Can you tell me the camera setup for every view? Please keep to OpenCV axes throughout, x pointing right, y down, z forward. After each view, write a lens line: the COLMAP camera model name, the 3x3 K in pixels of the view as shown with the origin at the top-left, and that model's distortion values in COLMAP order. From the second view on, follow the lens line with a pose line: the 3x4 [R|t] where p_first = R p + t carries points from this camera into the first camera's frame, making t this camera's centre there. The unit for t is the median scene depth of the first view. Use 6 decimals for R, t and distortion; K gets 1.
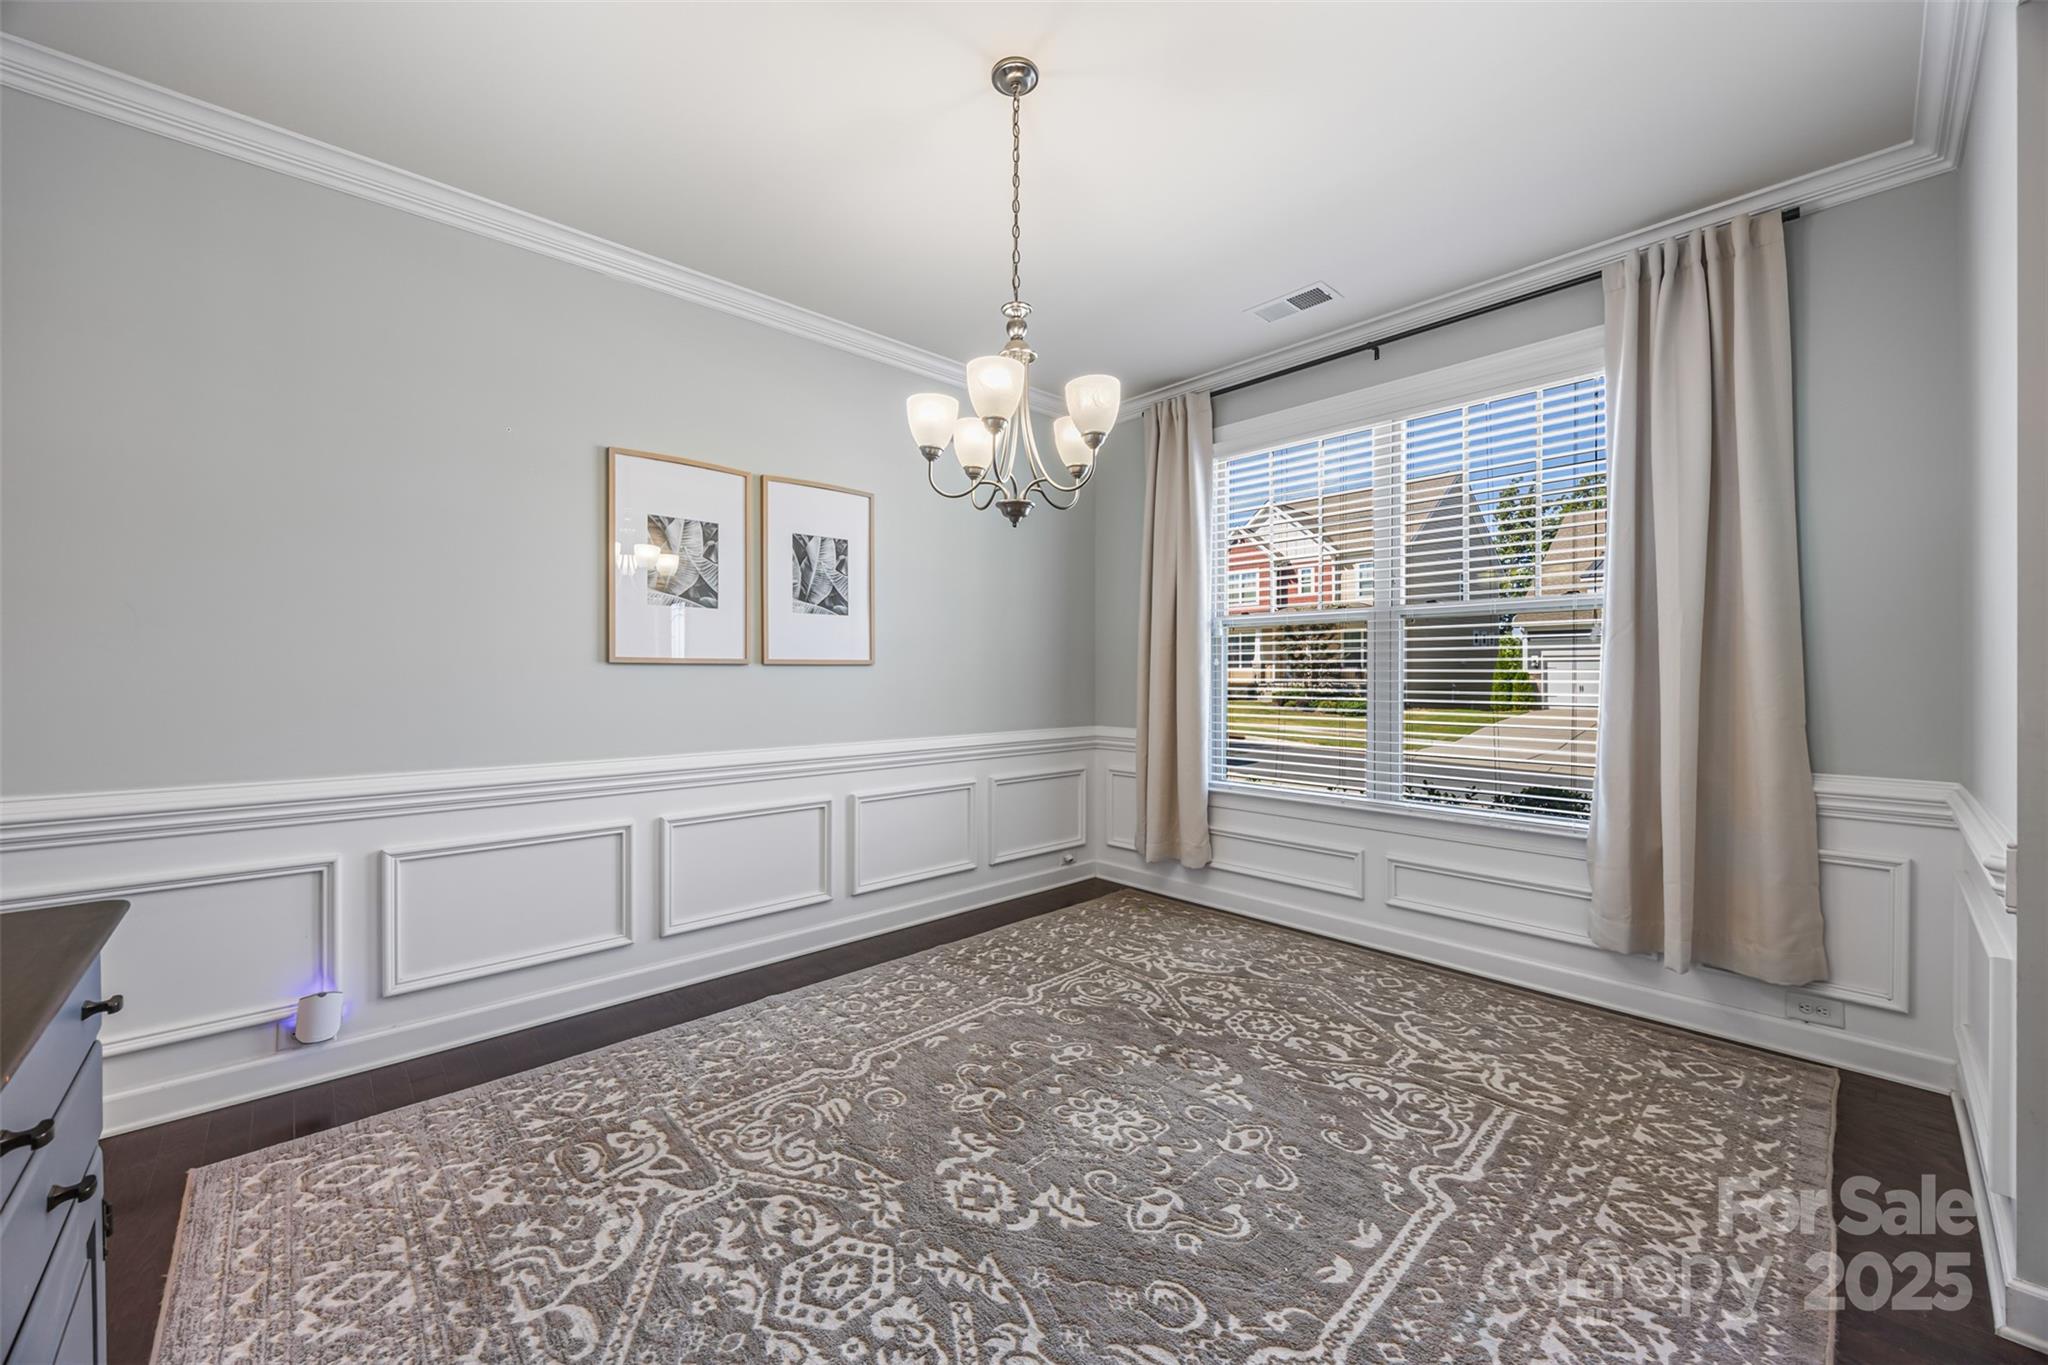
lens RADIAL K [[786.6, 0, 1015.4], [0, 786.6, 687.7], [0, 0, 1]] dist [0.001389, -0.000647]
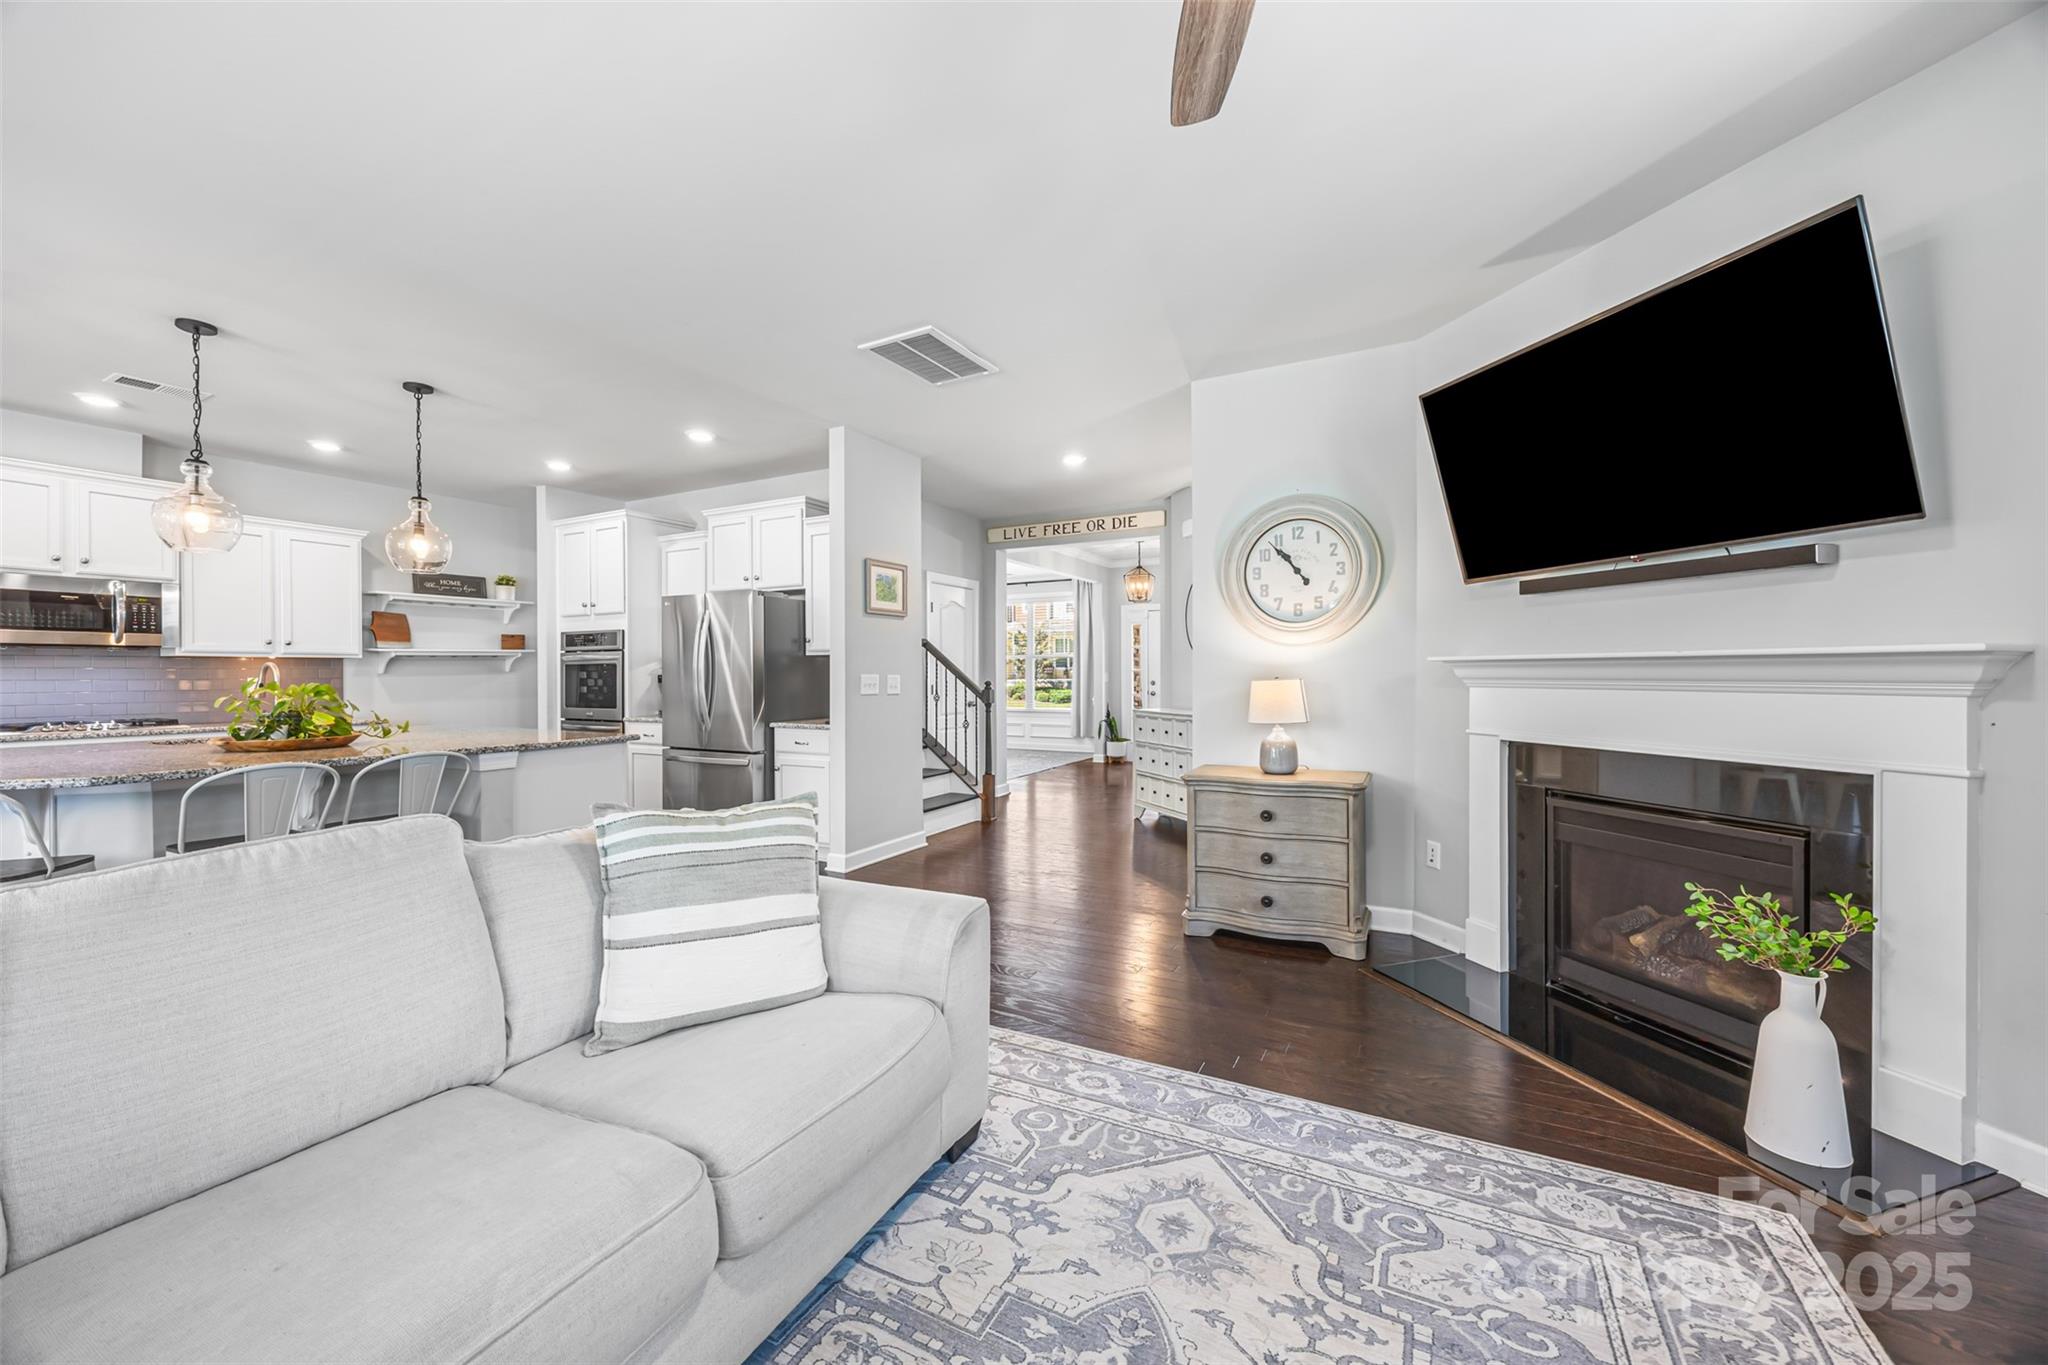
lens RADIAL K [[786.6, 0, 1028.0], [0, 786.6, 677.3], [0, 0, 1]] dist [0.001389, -0.000647]
pose [[0.943929, -0.001197, 0.330145, -0.908789], [0.000923, 0.999999, 0.000988, 0.002450], [-0.330146, -0.000628, 0.943930, -3.010493]]
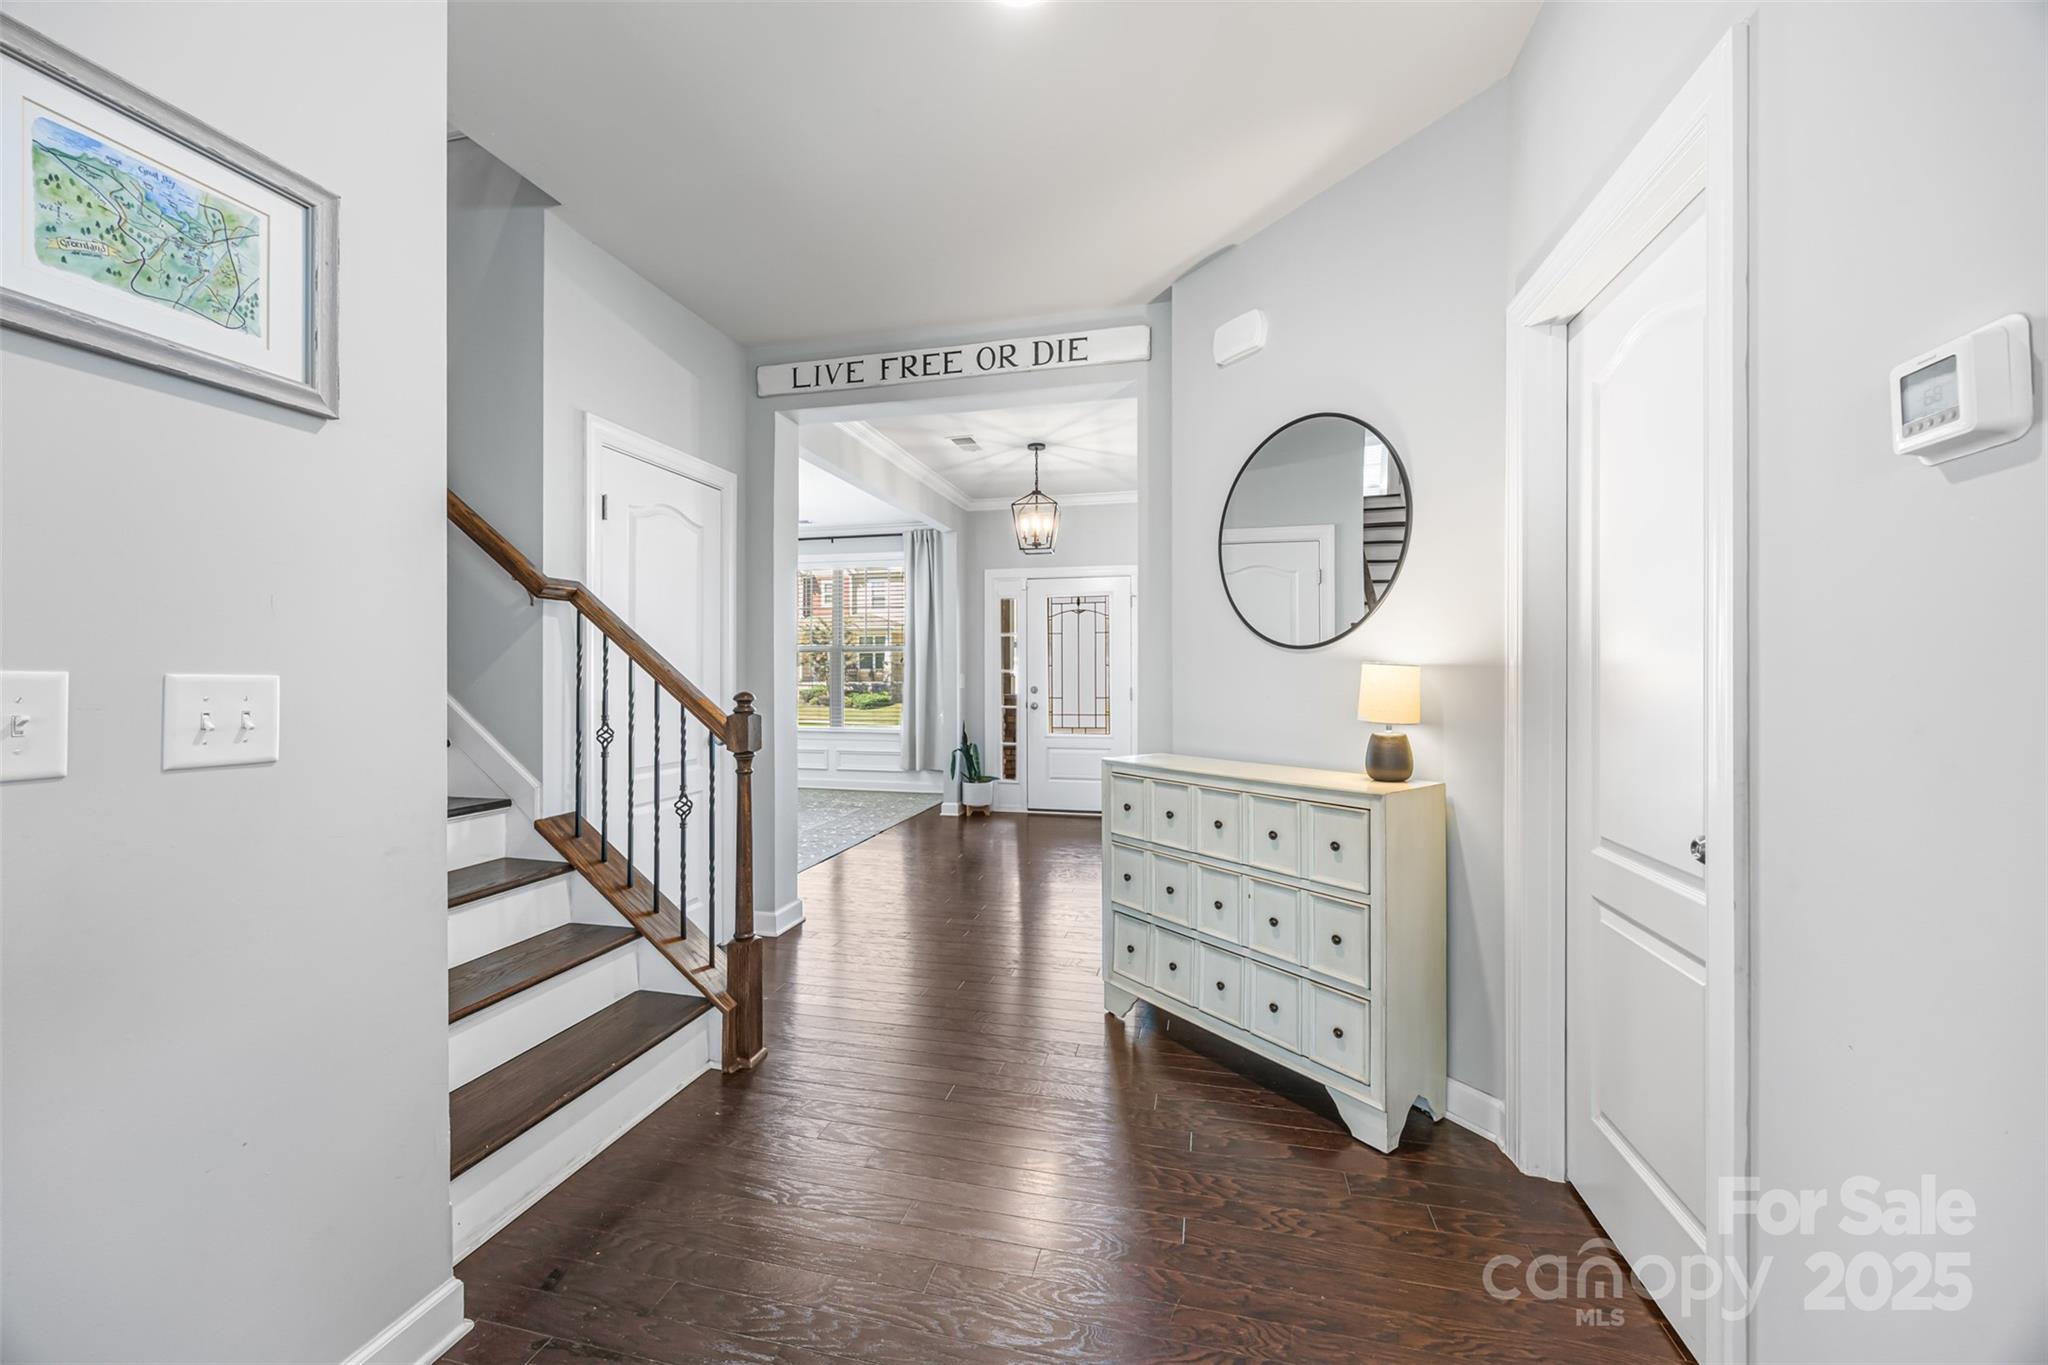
lens RADIAL K [[786.6, 0, 1029.2], [0, 786.6, 676.4], [0, 0, 1]] dist [0.001389, -0.000647]
pose [[0.830968, 0.005067, 0.556298, -0.458581], [-0.003672, 0.999987, -0.003623, -0.000512], [-0.556309, 0.000968, 0.830975, -1.630631]]
